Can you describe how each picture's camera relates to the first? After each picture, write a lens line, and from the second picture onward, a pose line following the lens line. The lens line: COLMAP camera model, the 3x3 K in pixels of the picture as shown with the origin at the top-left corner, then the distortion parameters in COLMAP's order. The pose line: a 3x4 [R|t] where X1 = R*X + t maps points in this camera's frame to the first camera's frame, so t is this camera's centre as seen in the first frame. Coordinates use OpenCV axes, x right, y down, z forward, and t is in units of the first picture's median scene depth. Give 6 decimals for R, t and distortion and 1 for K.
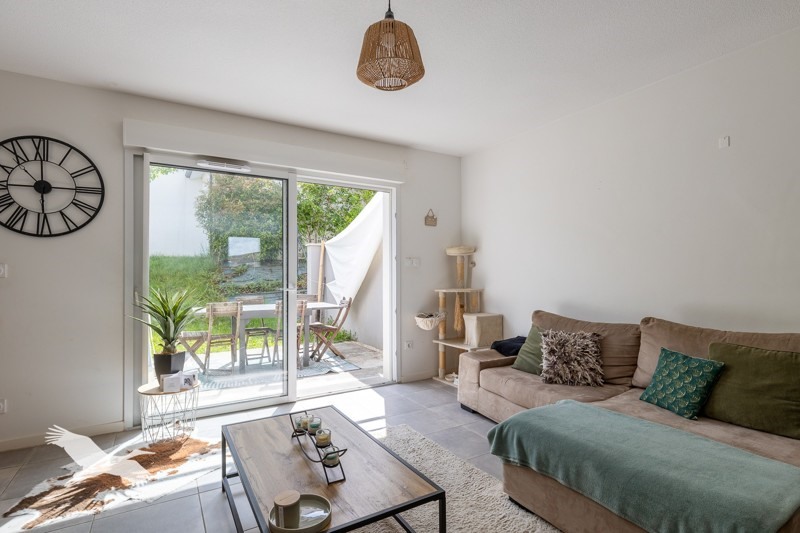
lens RADIAL K [[397.2, 0, 391.4], [0, 397.2, 271.1], [0, 0, 1]] dist [0.001402, 0.000934]
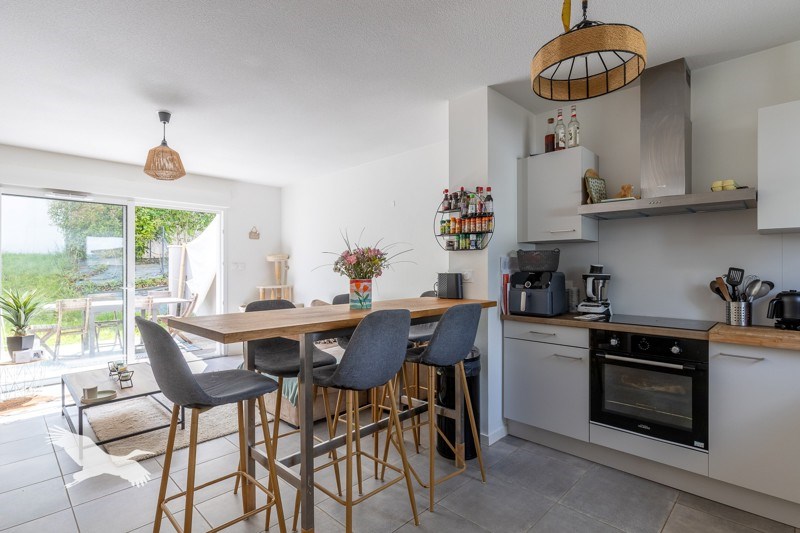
lens RADIAL K [[397.2, 0, 399.5], [0, 397.2, 267.4], [0, 0, 1]] dist [0.001402, 0.000934]
pose [[0.966141, 0.000207, 0.258014, 0.232697], [-0.001468, 0.999988, 0.004696, -0.025685], [-0.258010, -0.004916, 0.966130, -0.439791]]
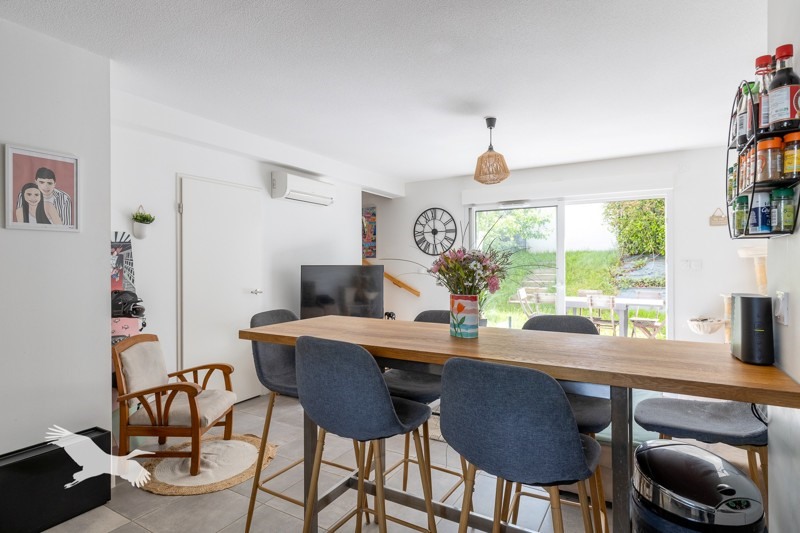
lens RADIAL K [[426.8, 0, 399.4], [0, 426.8, 260.2], [0, 0, 1]] dist [0.000200, 0.000366]
pose [[0.482464, -0.003951, -0.875907, 0.636531], [0.007770, 0.999970, -0.000230, -0.039080], [0.875881, -0.006695, 0.482480, -0.158345]]
